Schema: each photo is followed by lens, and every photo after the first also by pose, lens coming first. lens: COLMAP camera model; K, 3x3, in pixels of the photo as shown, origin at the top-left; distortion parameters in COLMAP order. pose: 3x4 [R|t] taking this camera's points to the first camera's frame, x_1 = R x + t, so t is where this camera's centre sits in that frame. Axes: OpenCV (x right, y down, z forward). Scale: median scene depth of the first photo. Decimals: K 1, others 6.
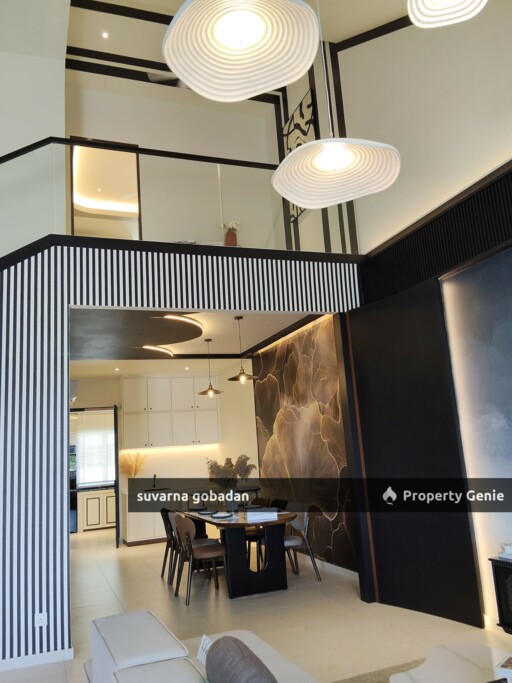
lens RADIAL K [[573.0, 0, 258.7], [0, 573.0, 342.0], [0, 0, 1]] dist [0.050626, -0.003196]
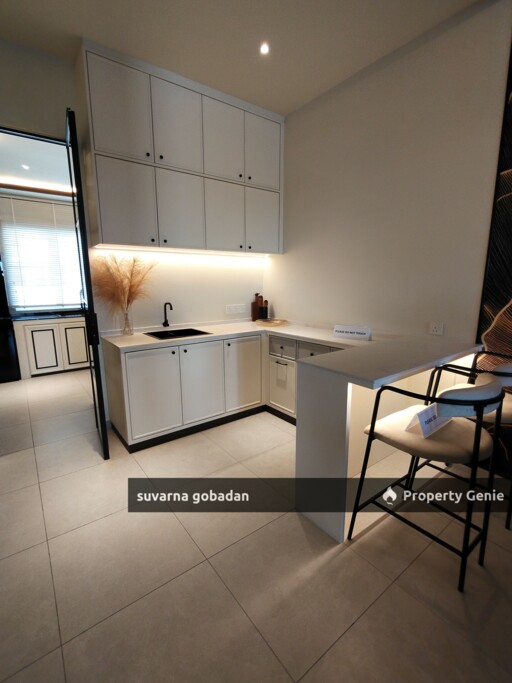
lens RADIAL K [[317.7, 0, 256.0], [0, 317.7, 341.5], [0, 0, 1]] dist [0.002077, 0.000300]
pose [[0.956652, 0.010131, 0.291058, -0.185981], [-0.109500, 0.938577, 0.327236, 0.159306], [-0.269866, -0.344921, 0.899001, 0.705631]]
